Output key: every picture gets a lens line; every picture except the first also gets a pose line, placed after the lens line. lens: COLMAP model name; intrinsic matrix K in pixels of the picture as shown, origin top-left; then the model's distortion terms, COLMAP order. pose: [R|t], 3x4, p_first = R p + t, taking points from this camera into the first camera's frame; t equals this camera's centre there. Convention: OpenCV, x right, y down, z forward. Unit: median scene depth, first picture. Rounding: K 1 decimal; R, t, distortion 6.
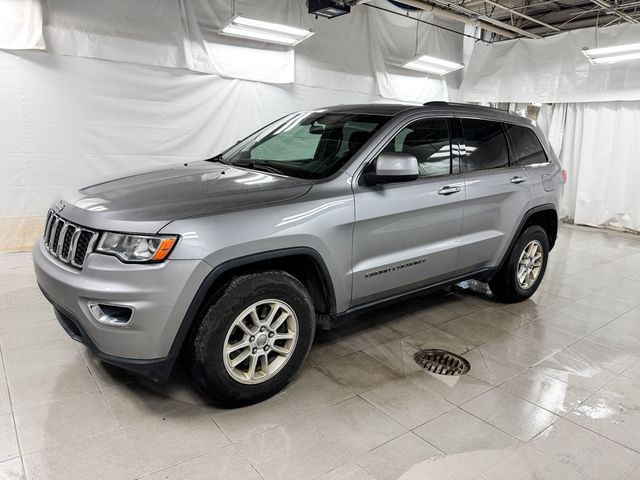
lens RADIAL K [[454.6, 0, 320.0], [0, 454.6, 240.0], [0, 0, 1]] dist [-0.002614, -0.003677]
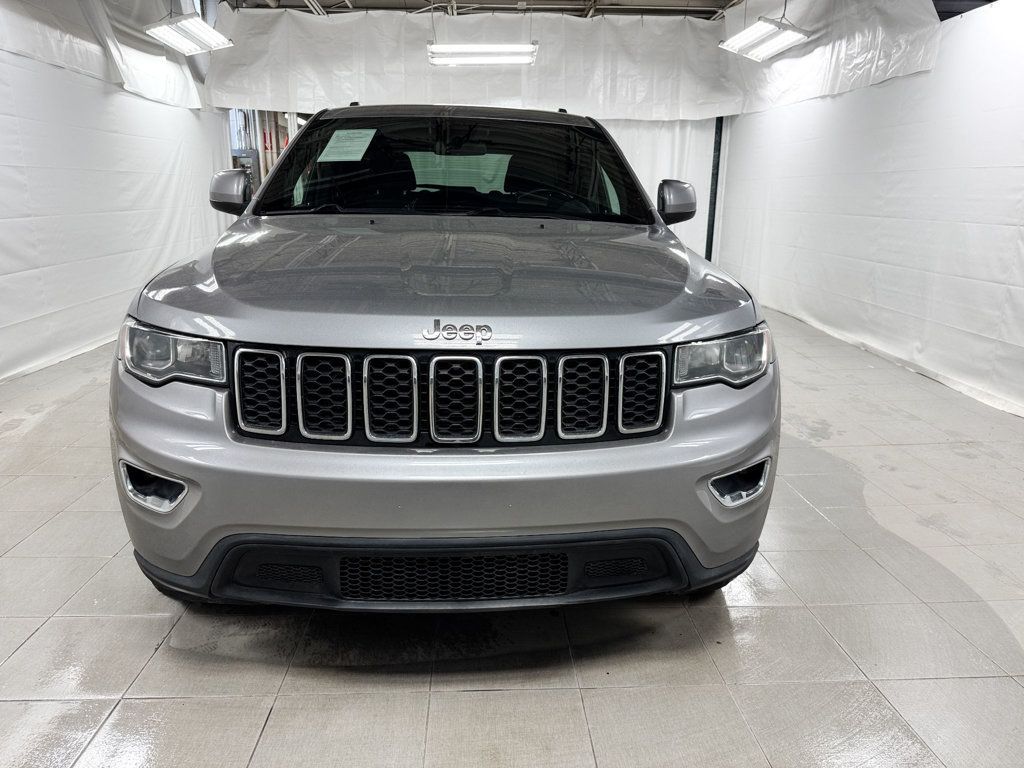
lens RADIAL K [[727.3, 0, 512.0], [0, 727.3, 384.0], [0, 0, 1]] dist [-0.002614, -0.003677]
pose [[0.580428, -0.240846, 0.777880, -0.768135], [0.191626, 0.968832, 0.156984, -0.087704], [-0.791444, 0.057944, 0.608489, 0.411592]]
